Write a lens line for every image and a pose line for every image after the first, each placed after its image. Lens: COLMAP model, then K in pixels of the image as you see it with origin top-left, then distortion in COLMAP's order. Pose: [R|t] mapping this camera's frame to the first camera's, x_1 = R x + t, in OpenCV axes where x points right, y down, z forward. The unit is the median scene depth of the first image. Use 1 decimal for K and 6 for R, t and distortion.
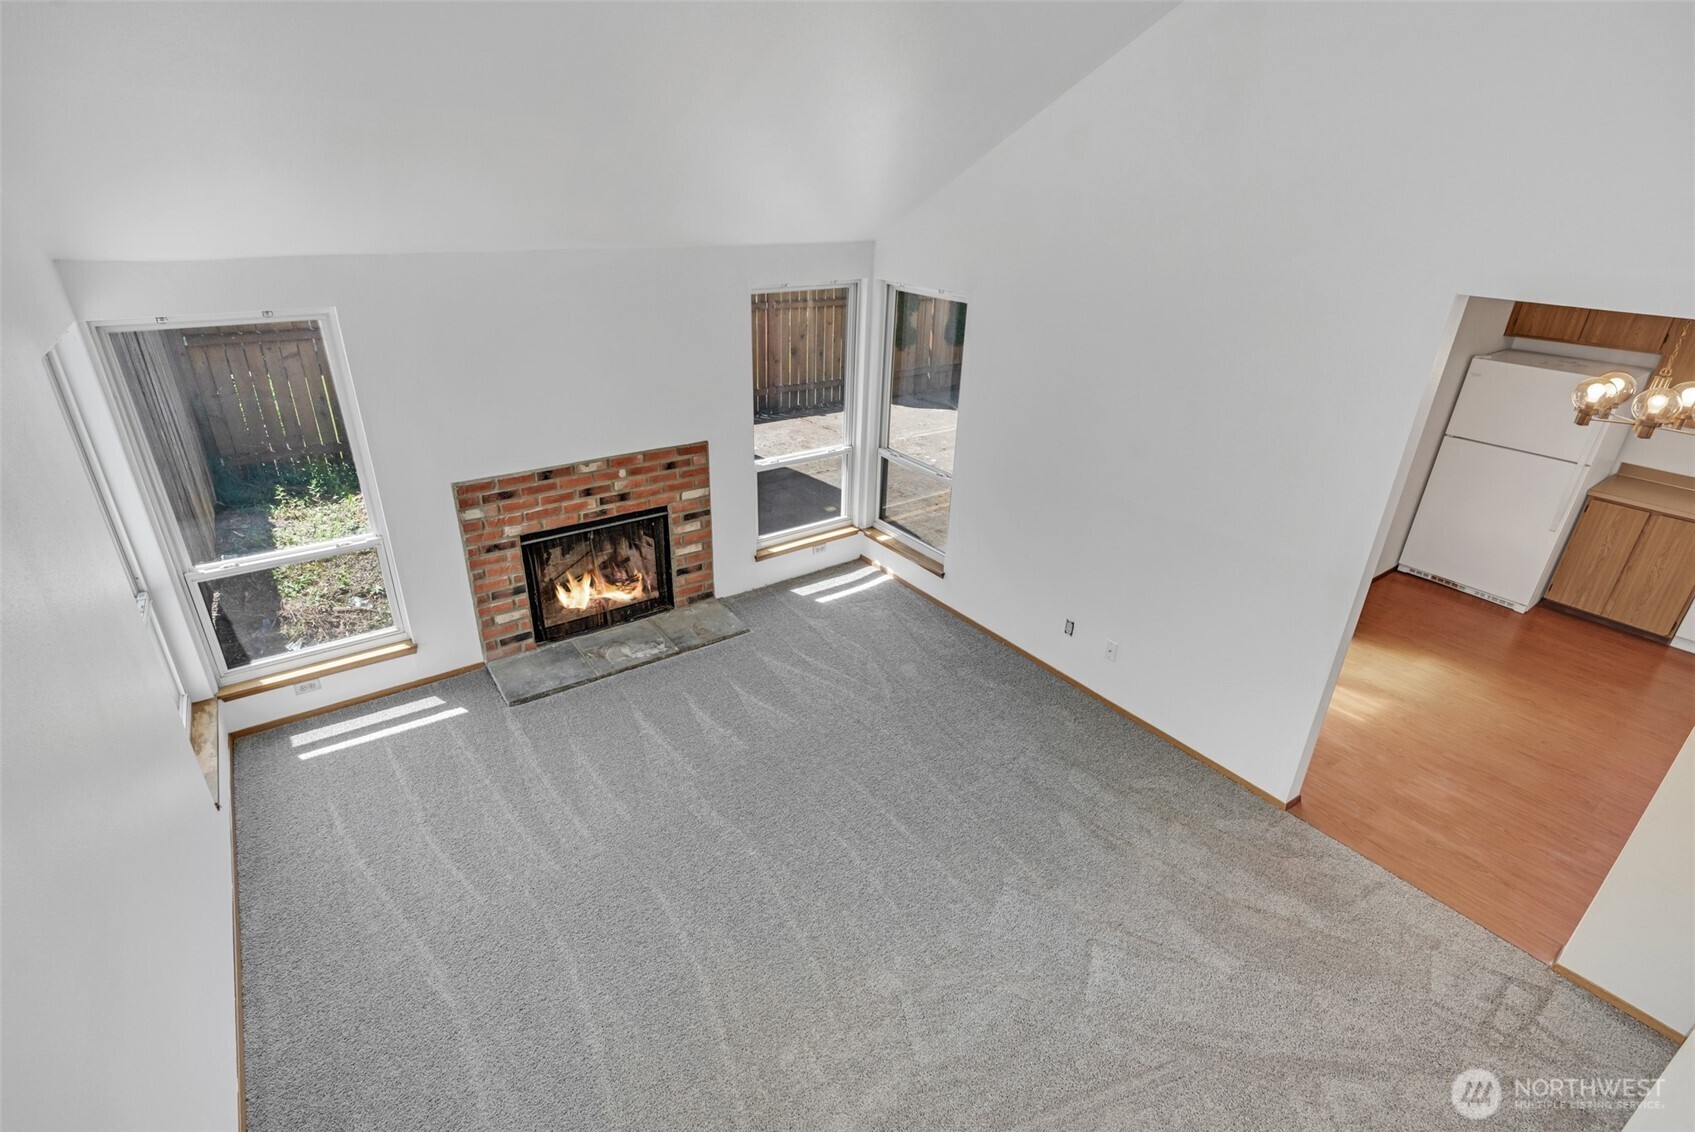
lens RADIAL K [[806.4, 0, 833.0], [0, 806.4, 563.1], [0, 0, 1]] dist [0.000095, 0.000163]
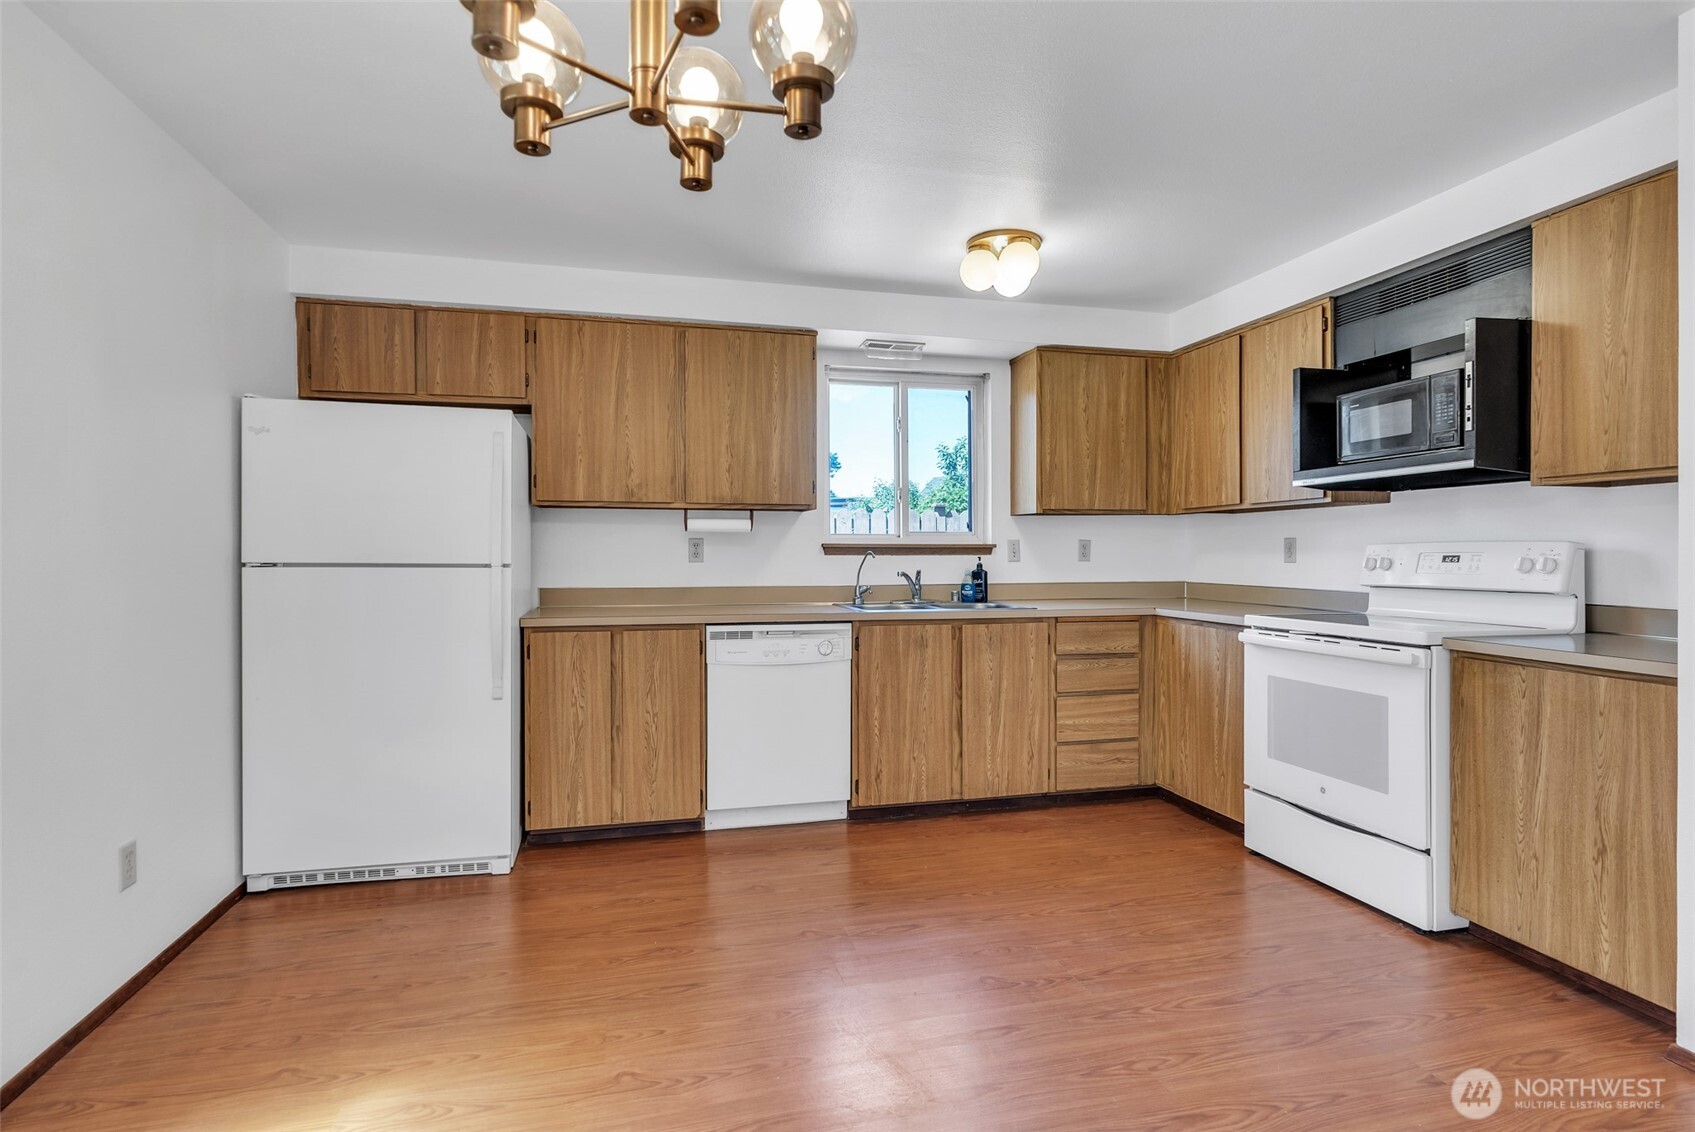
lens RADIAL K [[833.2, 0, 848.4], [0, 833.2, 563.4], [0, 0, 1]] dist [-0.003614, 0.000026]
pose [[0.362339, -0.035193, 0.931382, 0.518060], [0.403013, 0.906957, -0.122515, 0.041510], [-0.840411, 0.419751, 0.342809, 0.640080]]
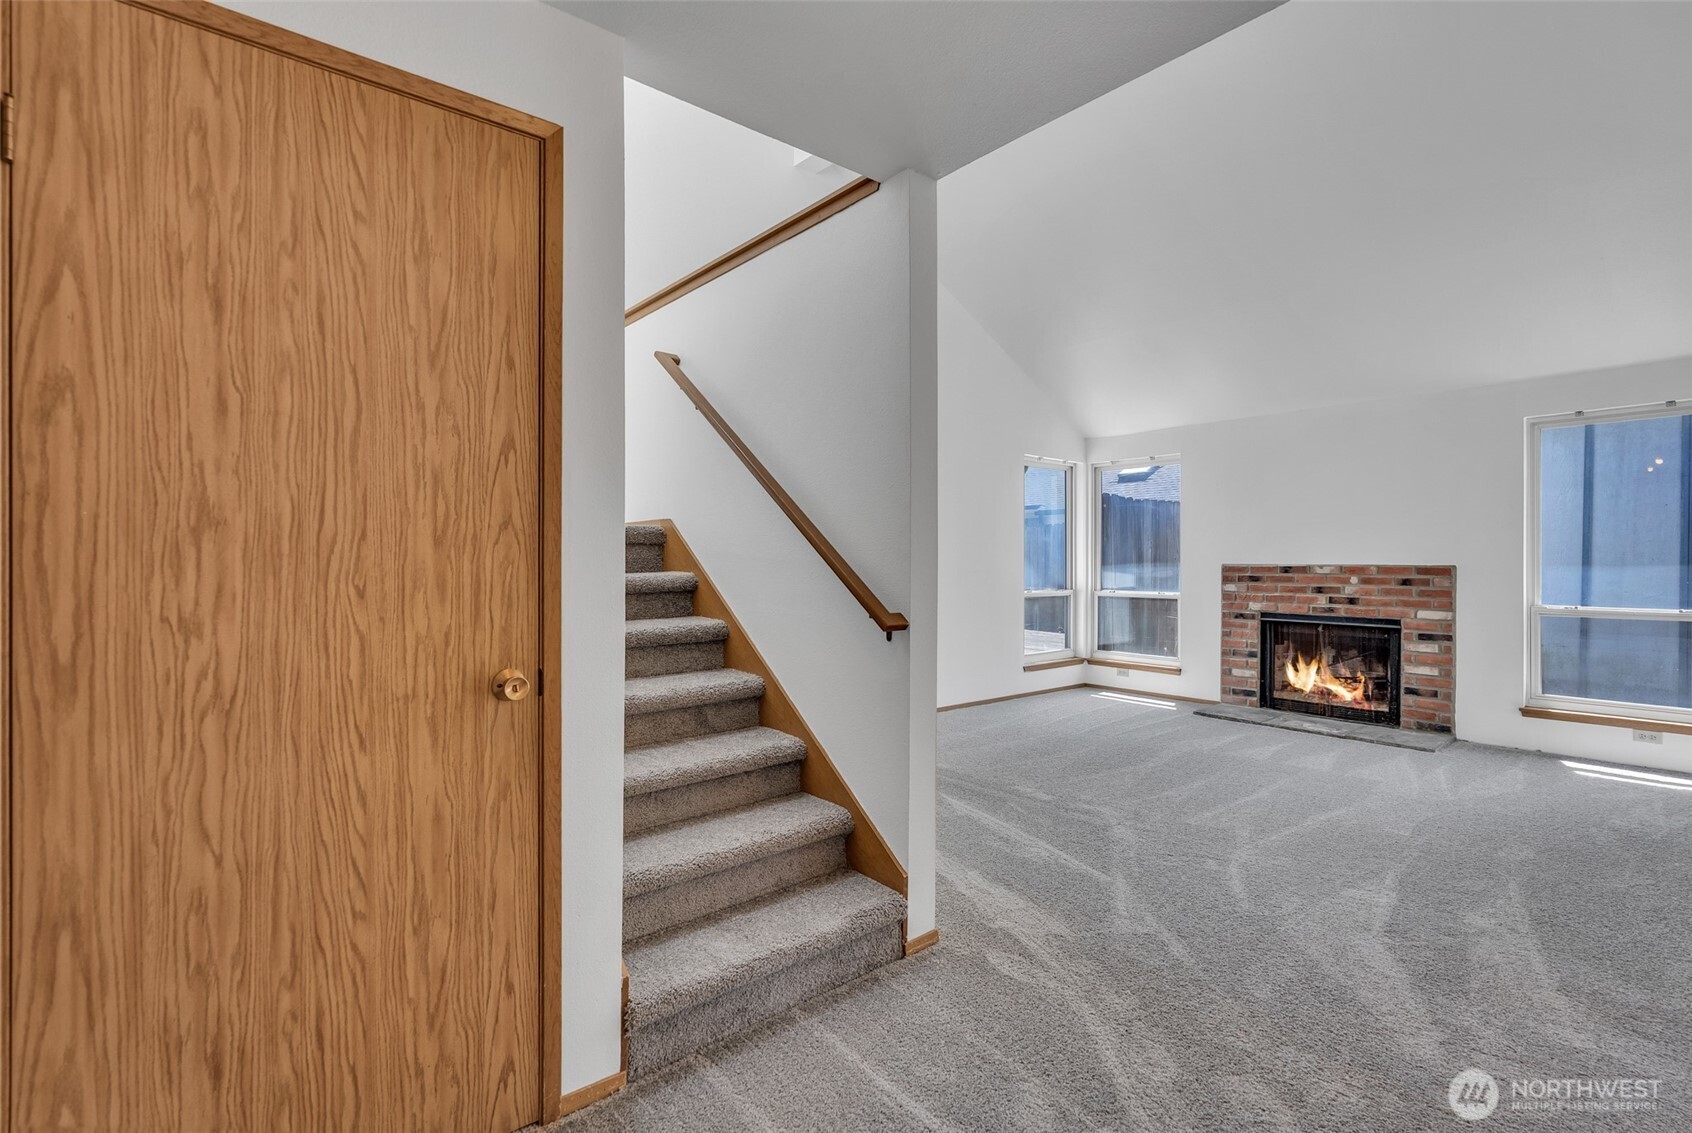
lens RADIAL K [[783.5, 0, 851.8], [0, 783.5, 555.9], [0, 0, 1]] dist [-0.001678, 0.001334]
pose [[0.088834, -0.026310, -0.995699, 0.801370], [-0.425008, 0.903079, -0.061781, 0.235663], [0.900820, 0.428668, 0.069042, 0.232737]]
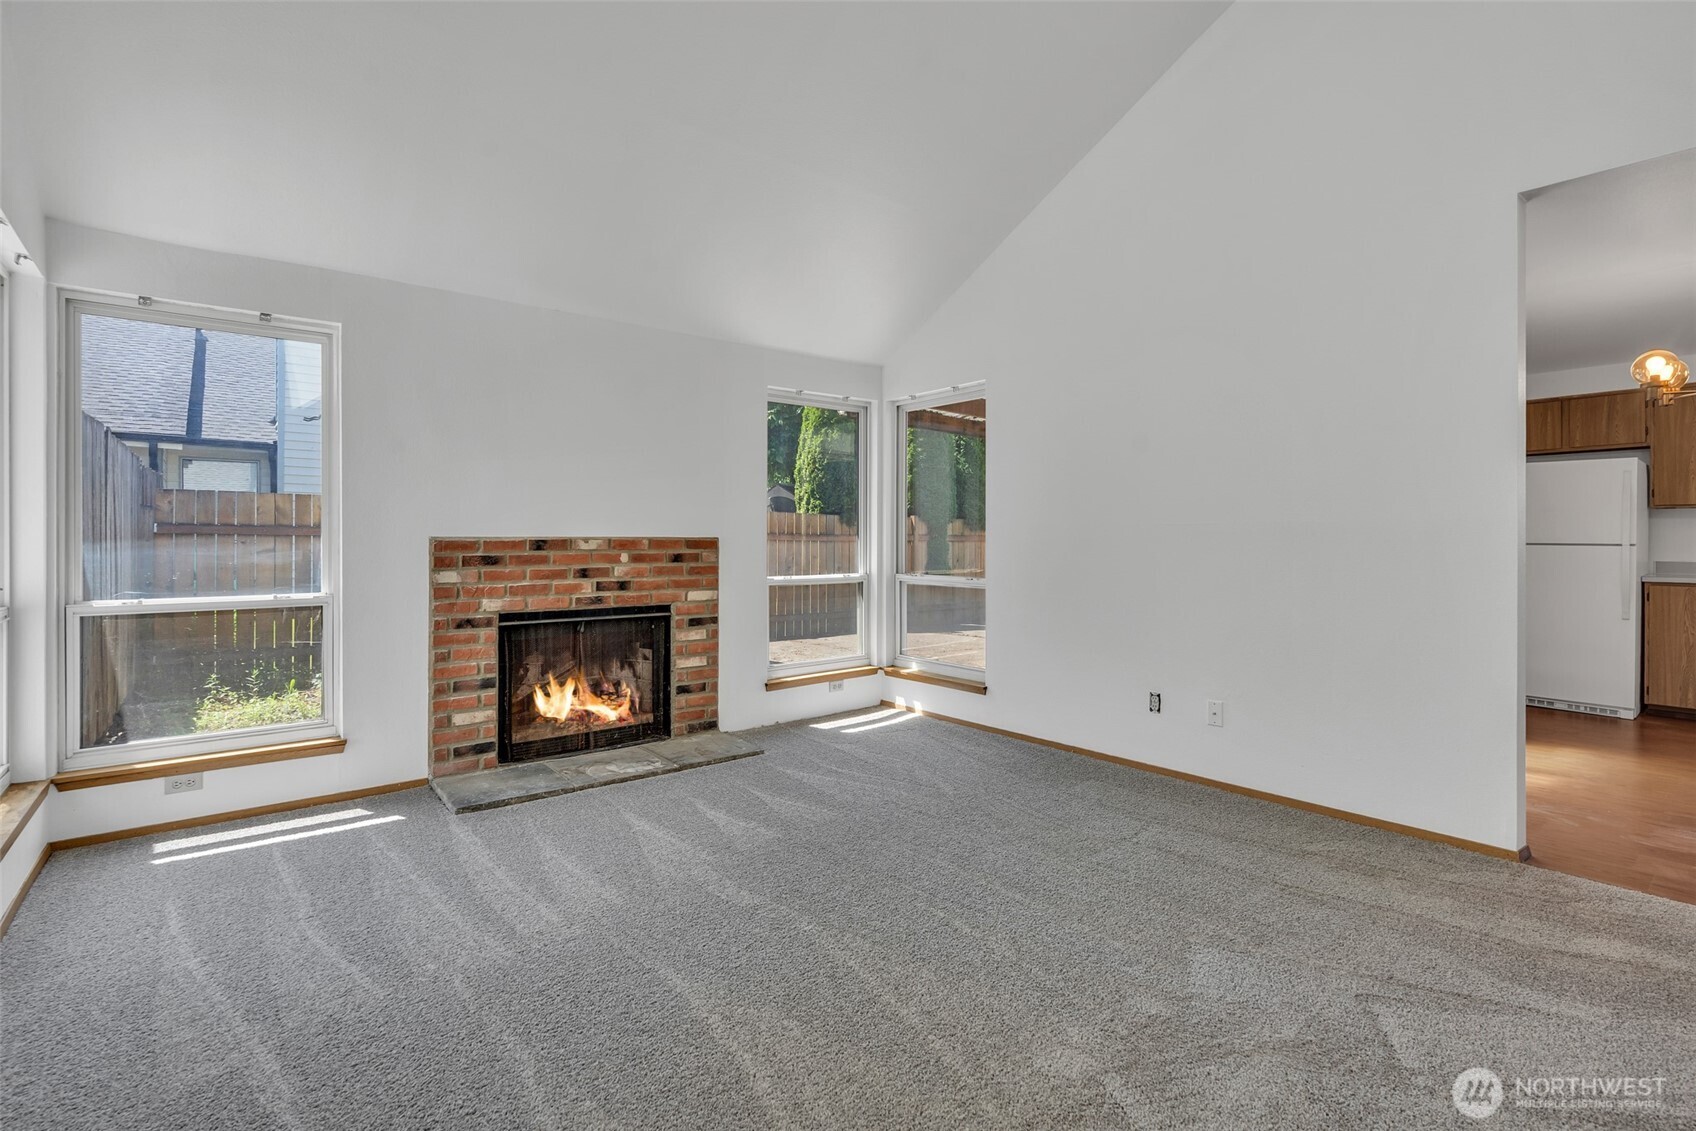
lens RADIAL K [[786.7, 0, 835.3], [0, 786.7, 541.7], [0, 0, 1]] dist [-0.000348, 0.000652]
pose [[0.998219, -0.021892, 0.055485, -0.074590], [0.043268, 0.906058, -0.420936, 0.241986], [-0.041058, 0.422587, 0.905392, 0.191658]]
